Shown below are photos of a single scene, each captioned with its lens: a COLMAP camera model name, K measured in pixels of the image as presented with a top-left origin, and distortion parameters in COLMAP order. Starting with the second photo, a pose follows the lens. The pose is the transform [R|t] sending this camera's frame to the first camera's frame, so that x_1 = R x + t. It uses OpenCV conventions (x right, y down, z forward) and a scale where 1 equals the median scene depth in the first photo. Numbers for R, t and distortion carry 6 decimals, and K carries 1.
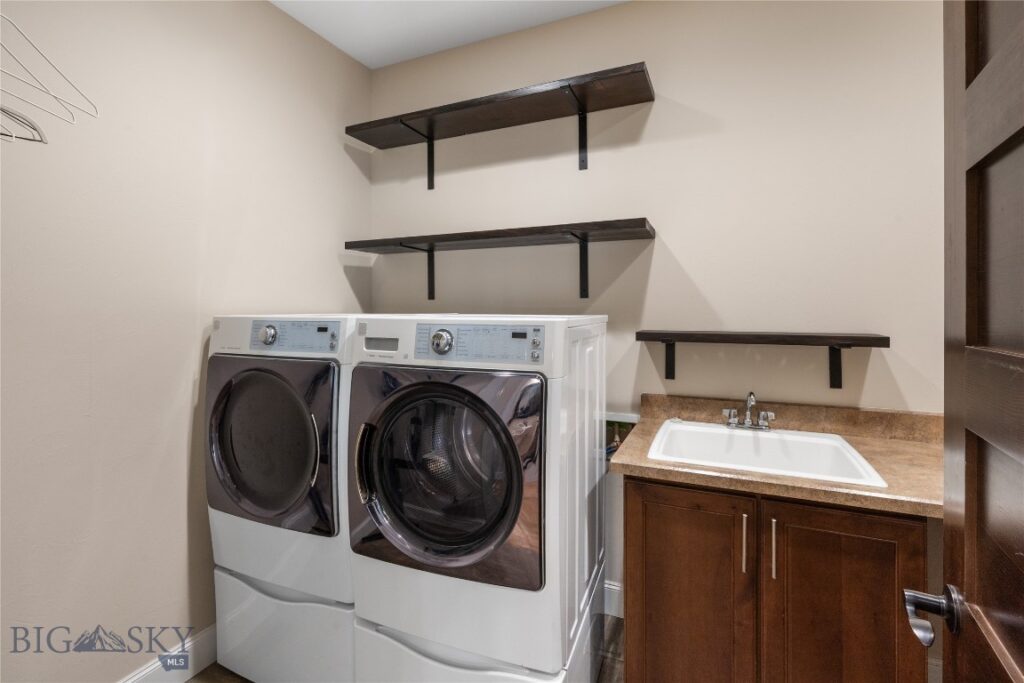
lens RADIAL K [[470.2, 0, 514.6], [0, 470.2, 313.9], [0, 0, 1]] dist [-0.007433, -0.000154]
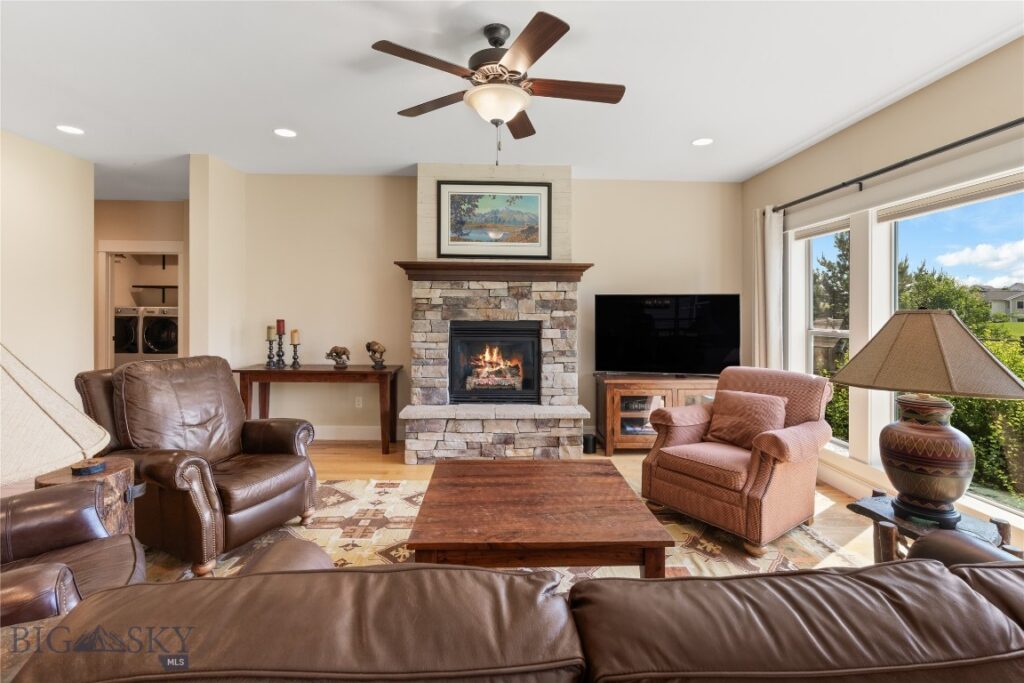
lens RADIAL K [[470.2, 0, 514.6], [0, 470.2, 313.9], [0, 0, 1]] dist [-0.007433, -0.000154]
pose [[0.900759, 0.003491, 0.434305, 0.806685], [-0.003611, 0.999993, -0.000549, 0.051243], [-0.434304, -0.001074, 0.900766, -3.975700]]
